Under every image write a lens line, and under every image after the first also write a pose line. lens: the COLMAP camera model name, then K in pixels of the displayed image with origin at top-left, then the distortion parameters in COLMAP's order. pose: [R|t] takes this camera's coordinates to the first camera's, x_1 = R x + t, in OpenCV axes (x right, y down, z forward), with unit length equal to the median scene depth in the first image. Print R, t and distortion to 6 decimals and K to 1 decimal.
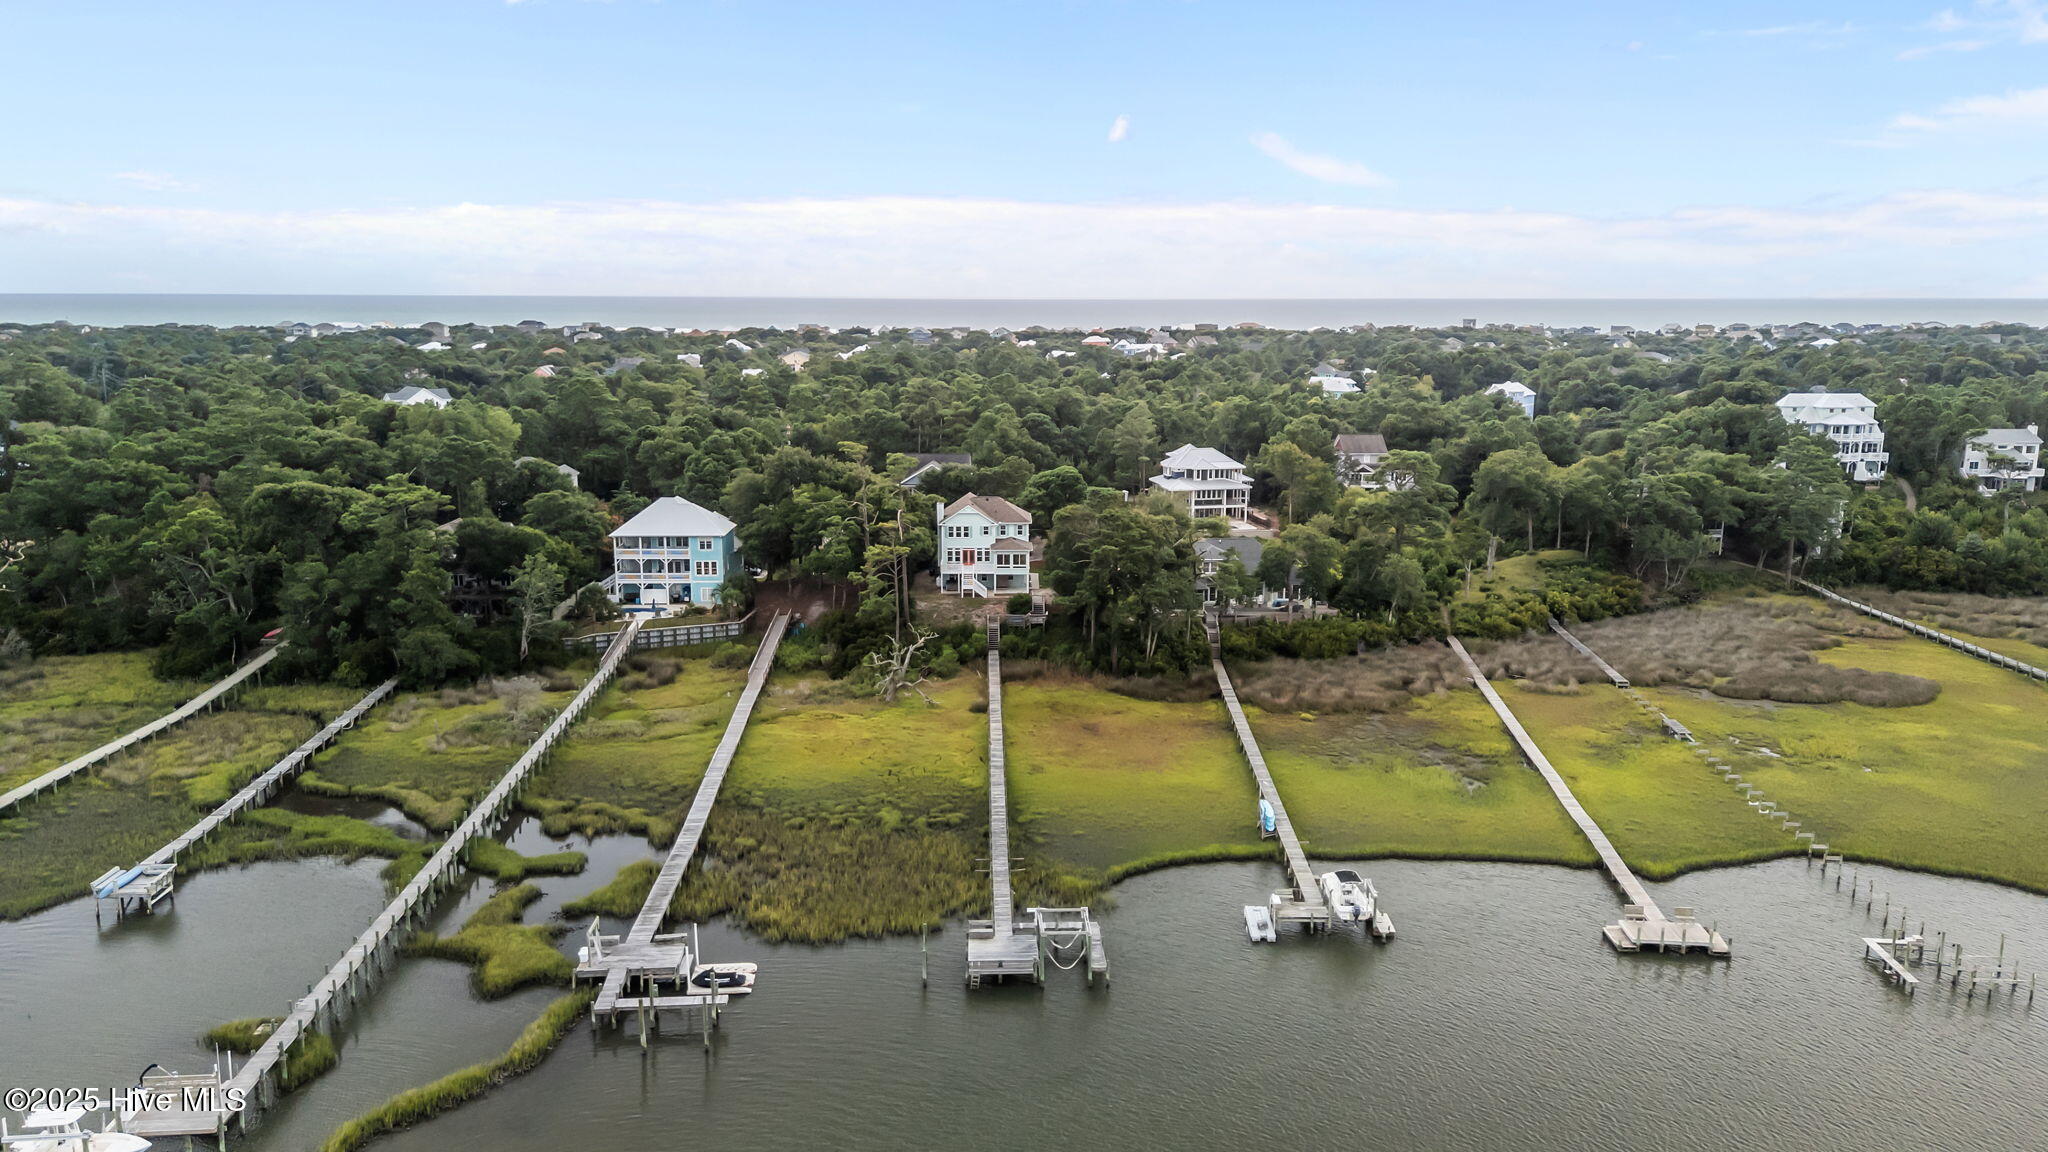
lens RADIAL K [[1536.6, 0, 1024.0], [0, 1536.6, 576.0], [0, 0, 1]] dist [0.147519, -0.173049]
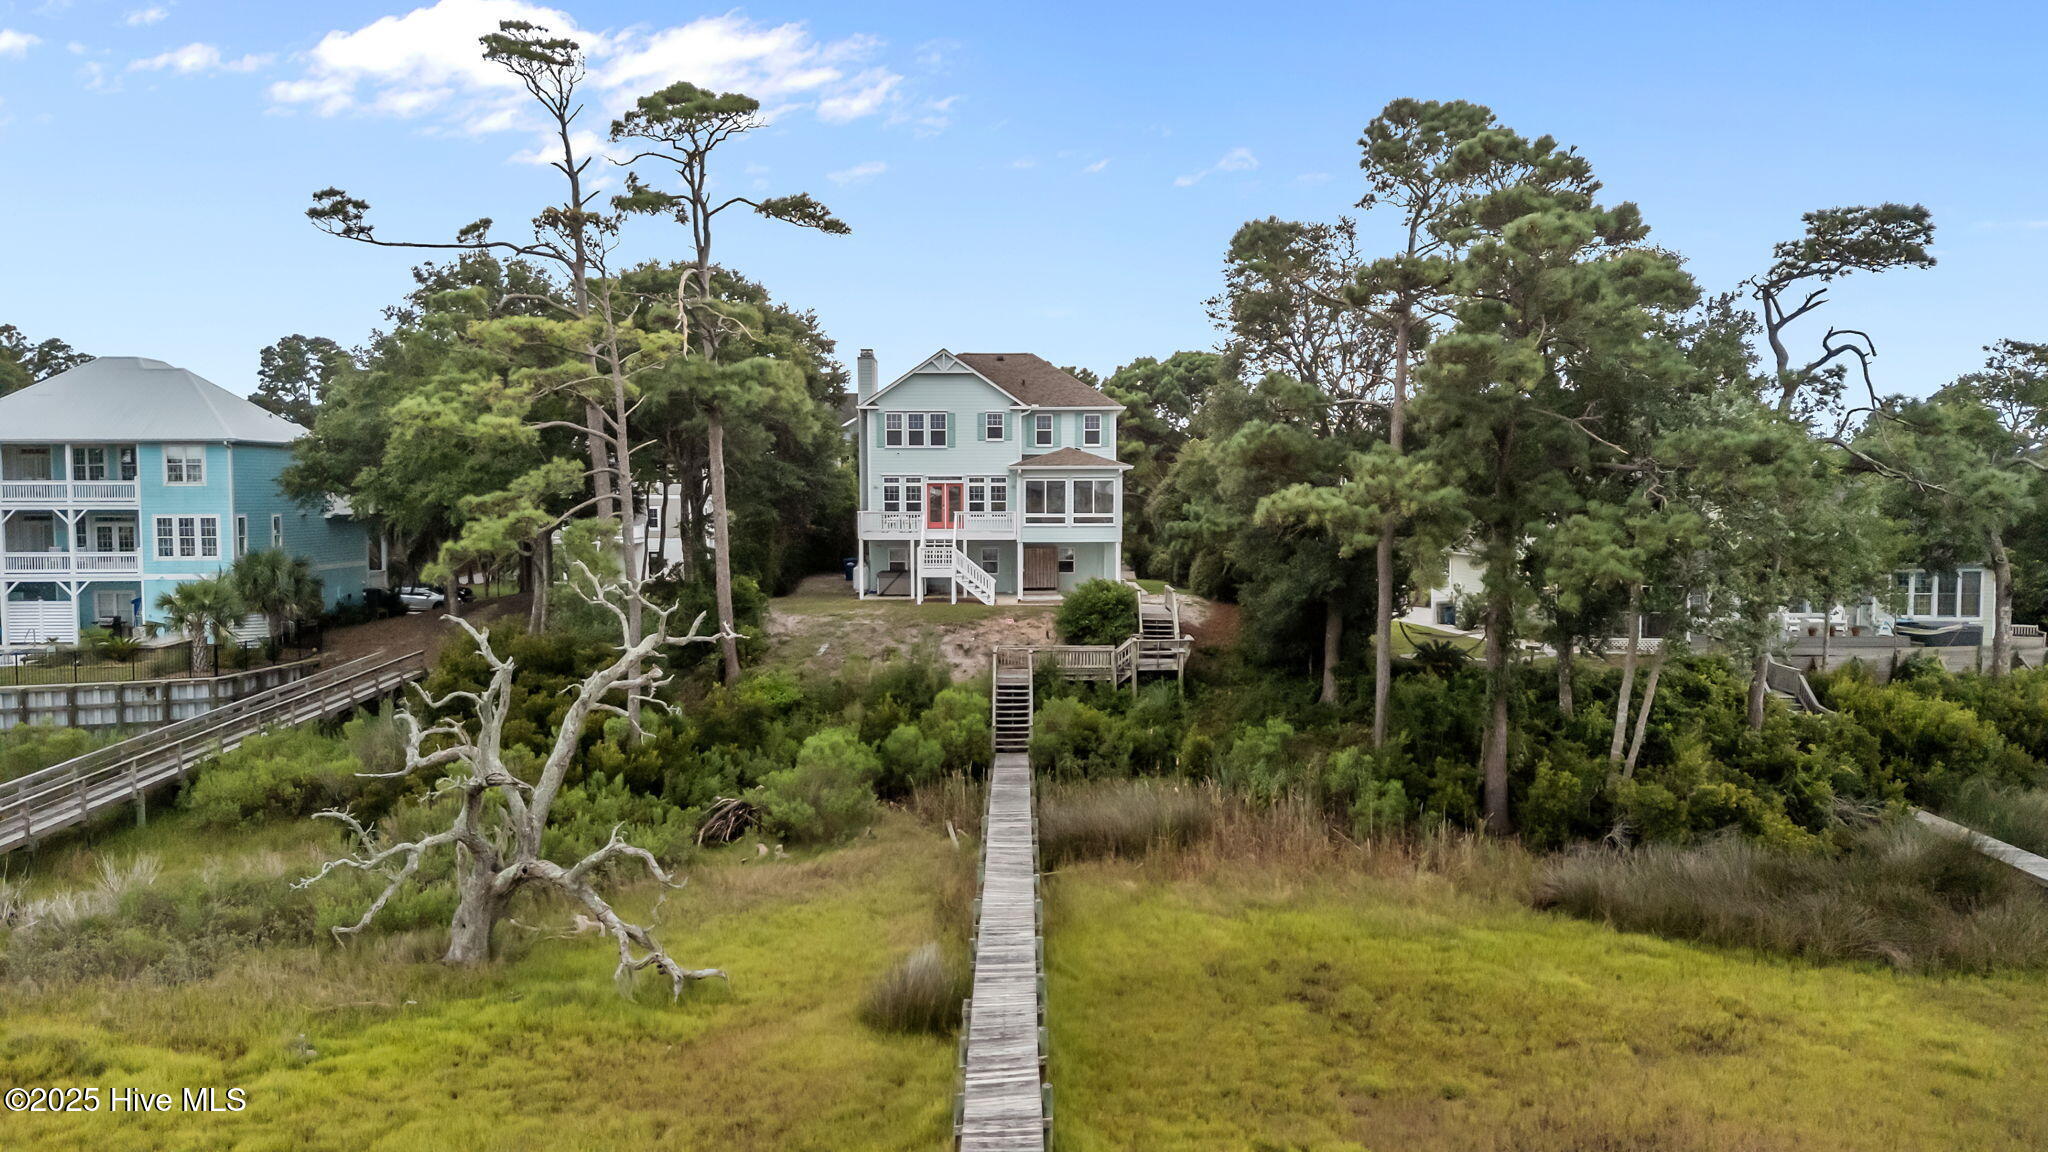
lens RADIAL K [[1534.8, 0, 1024.0], [0, 1534.8, 576.0], [0, 0, 1]] dist [0.095180, -0.119154]
pose [[0.999686, -0.004199, -0.024702, -0.009921], [0.001099, 0.992258, -0.124190, 0.047998], [0.025032, 0.124124, 0.991951, 0.672916]]
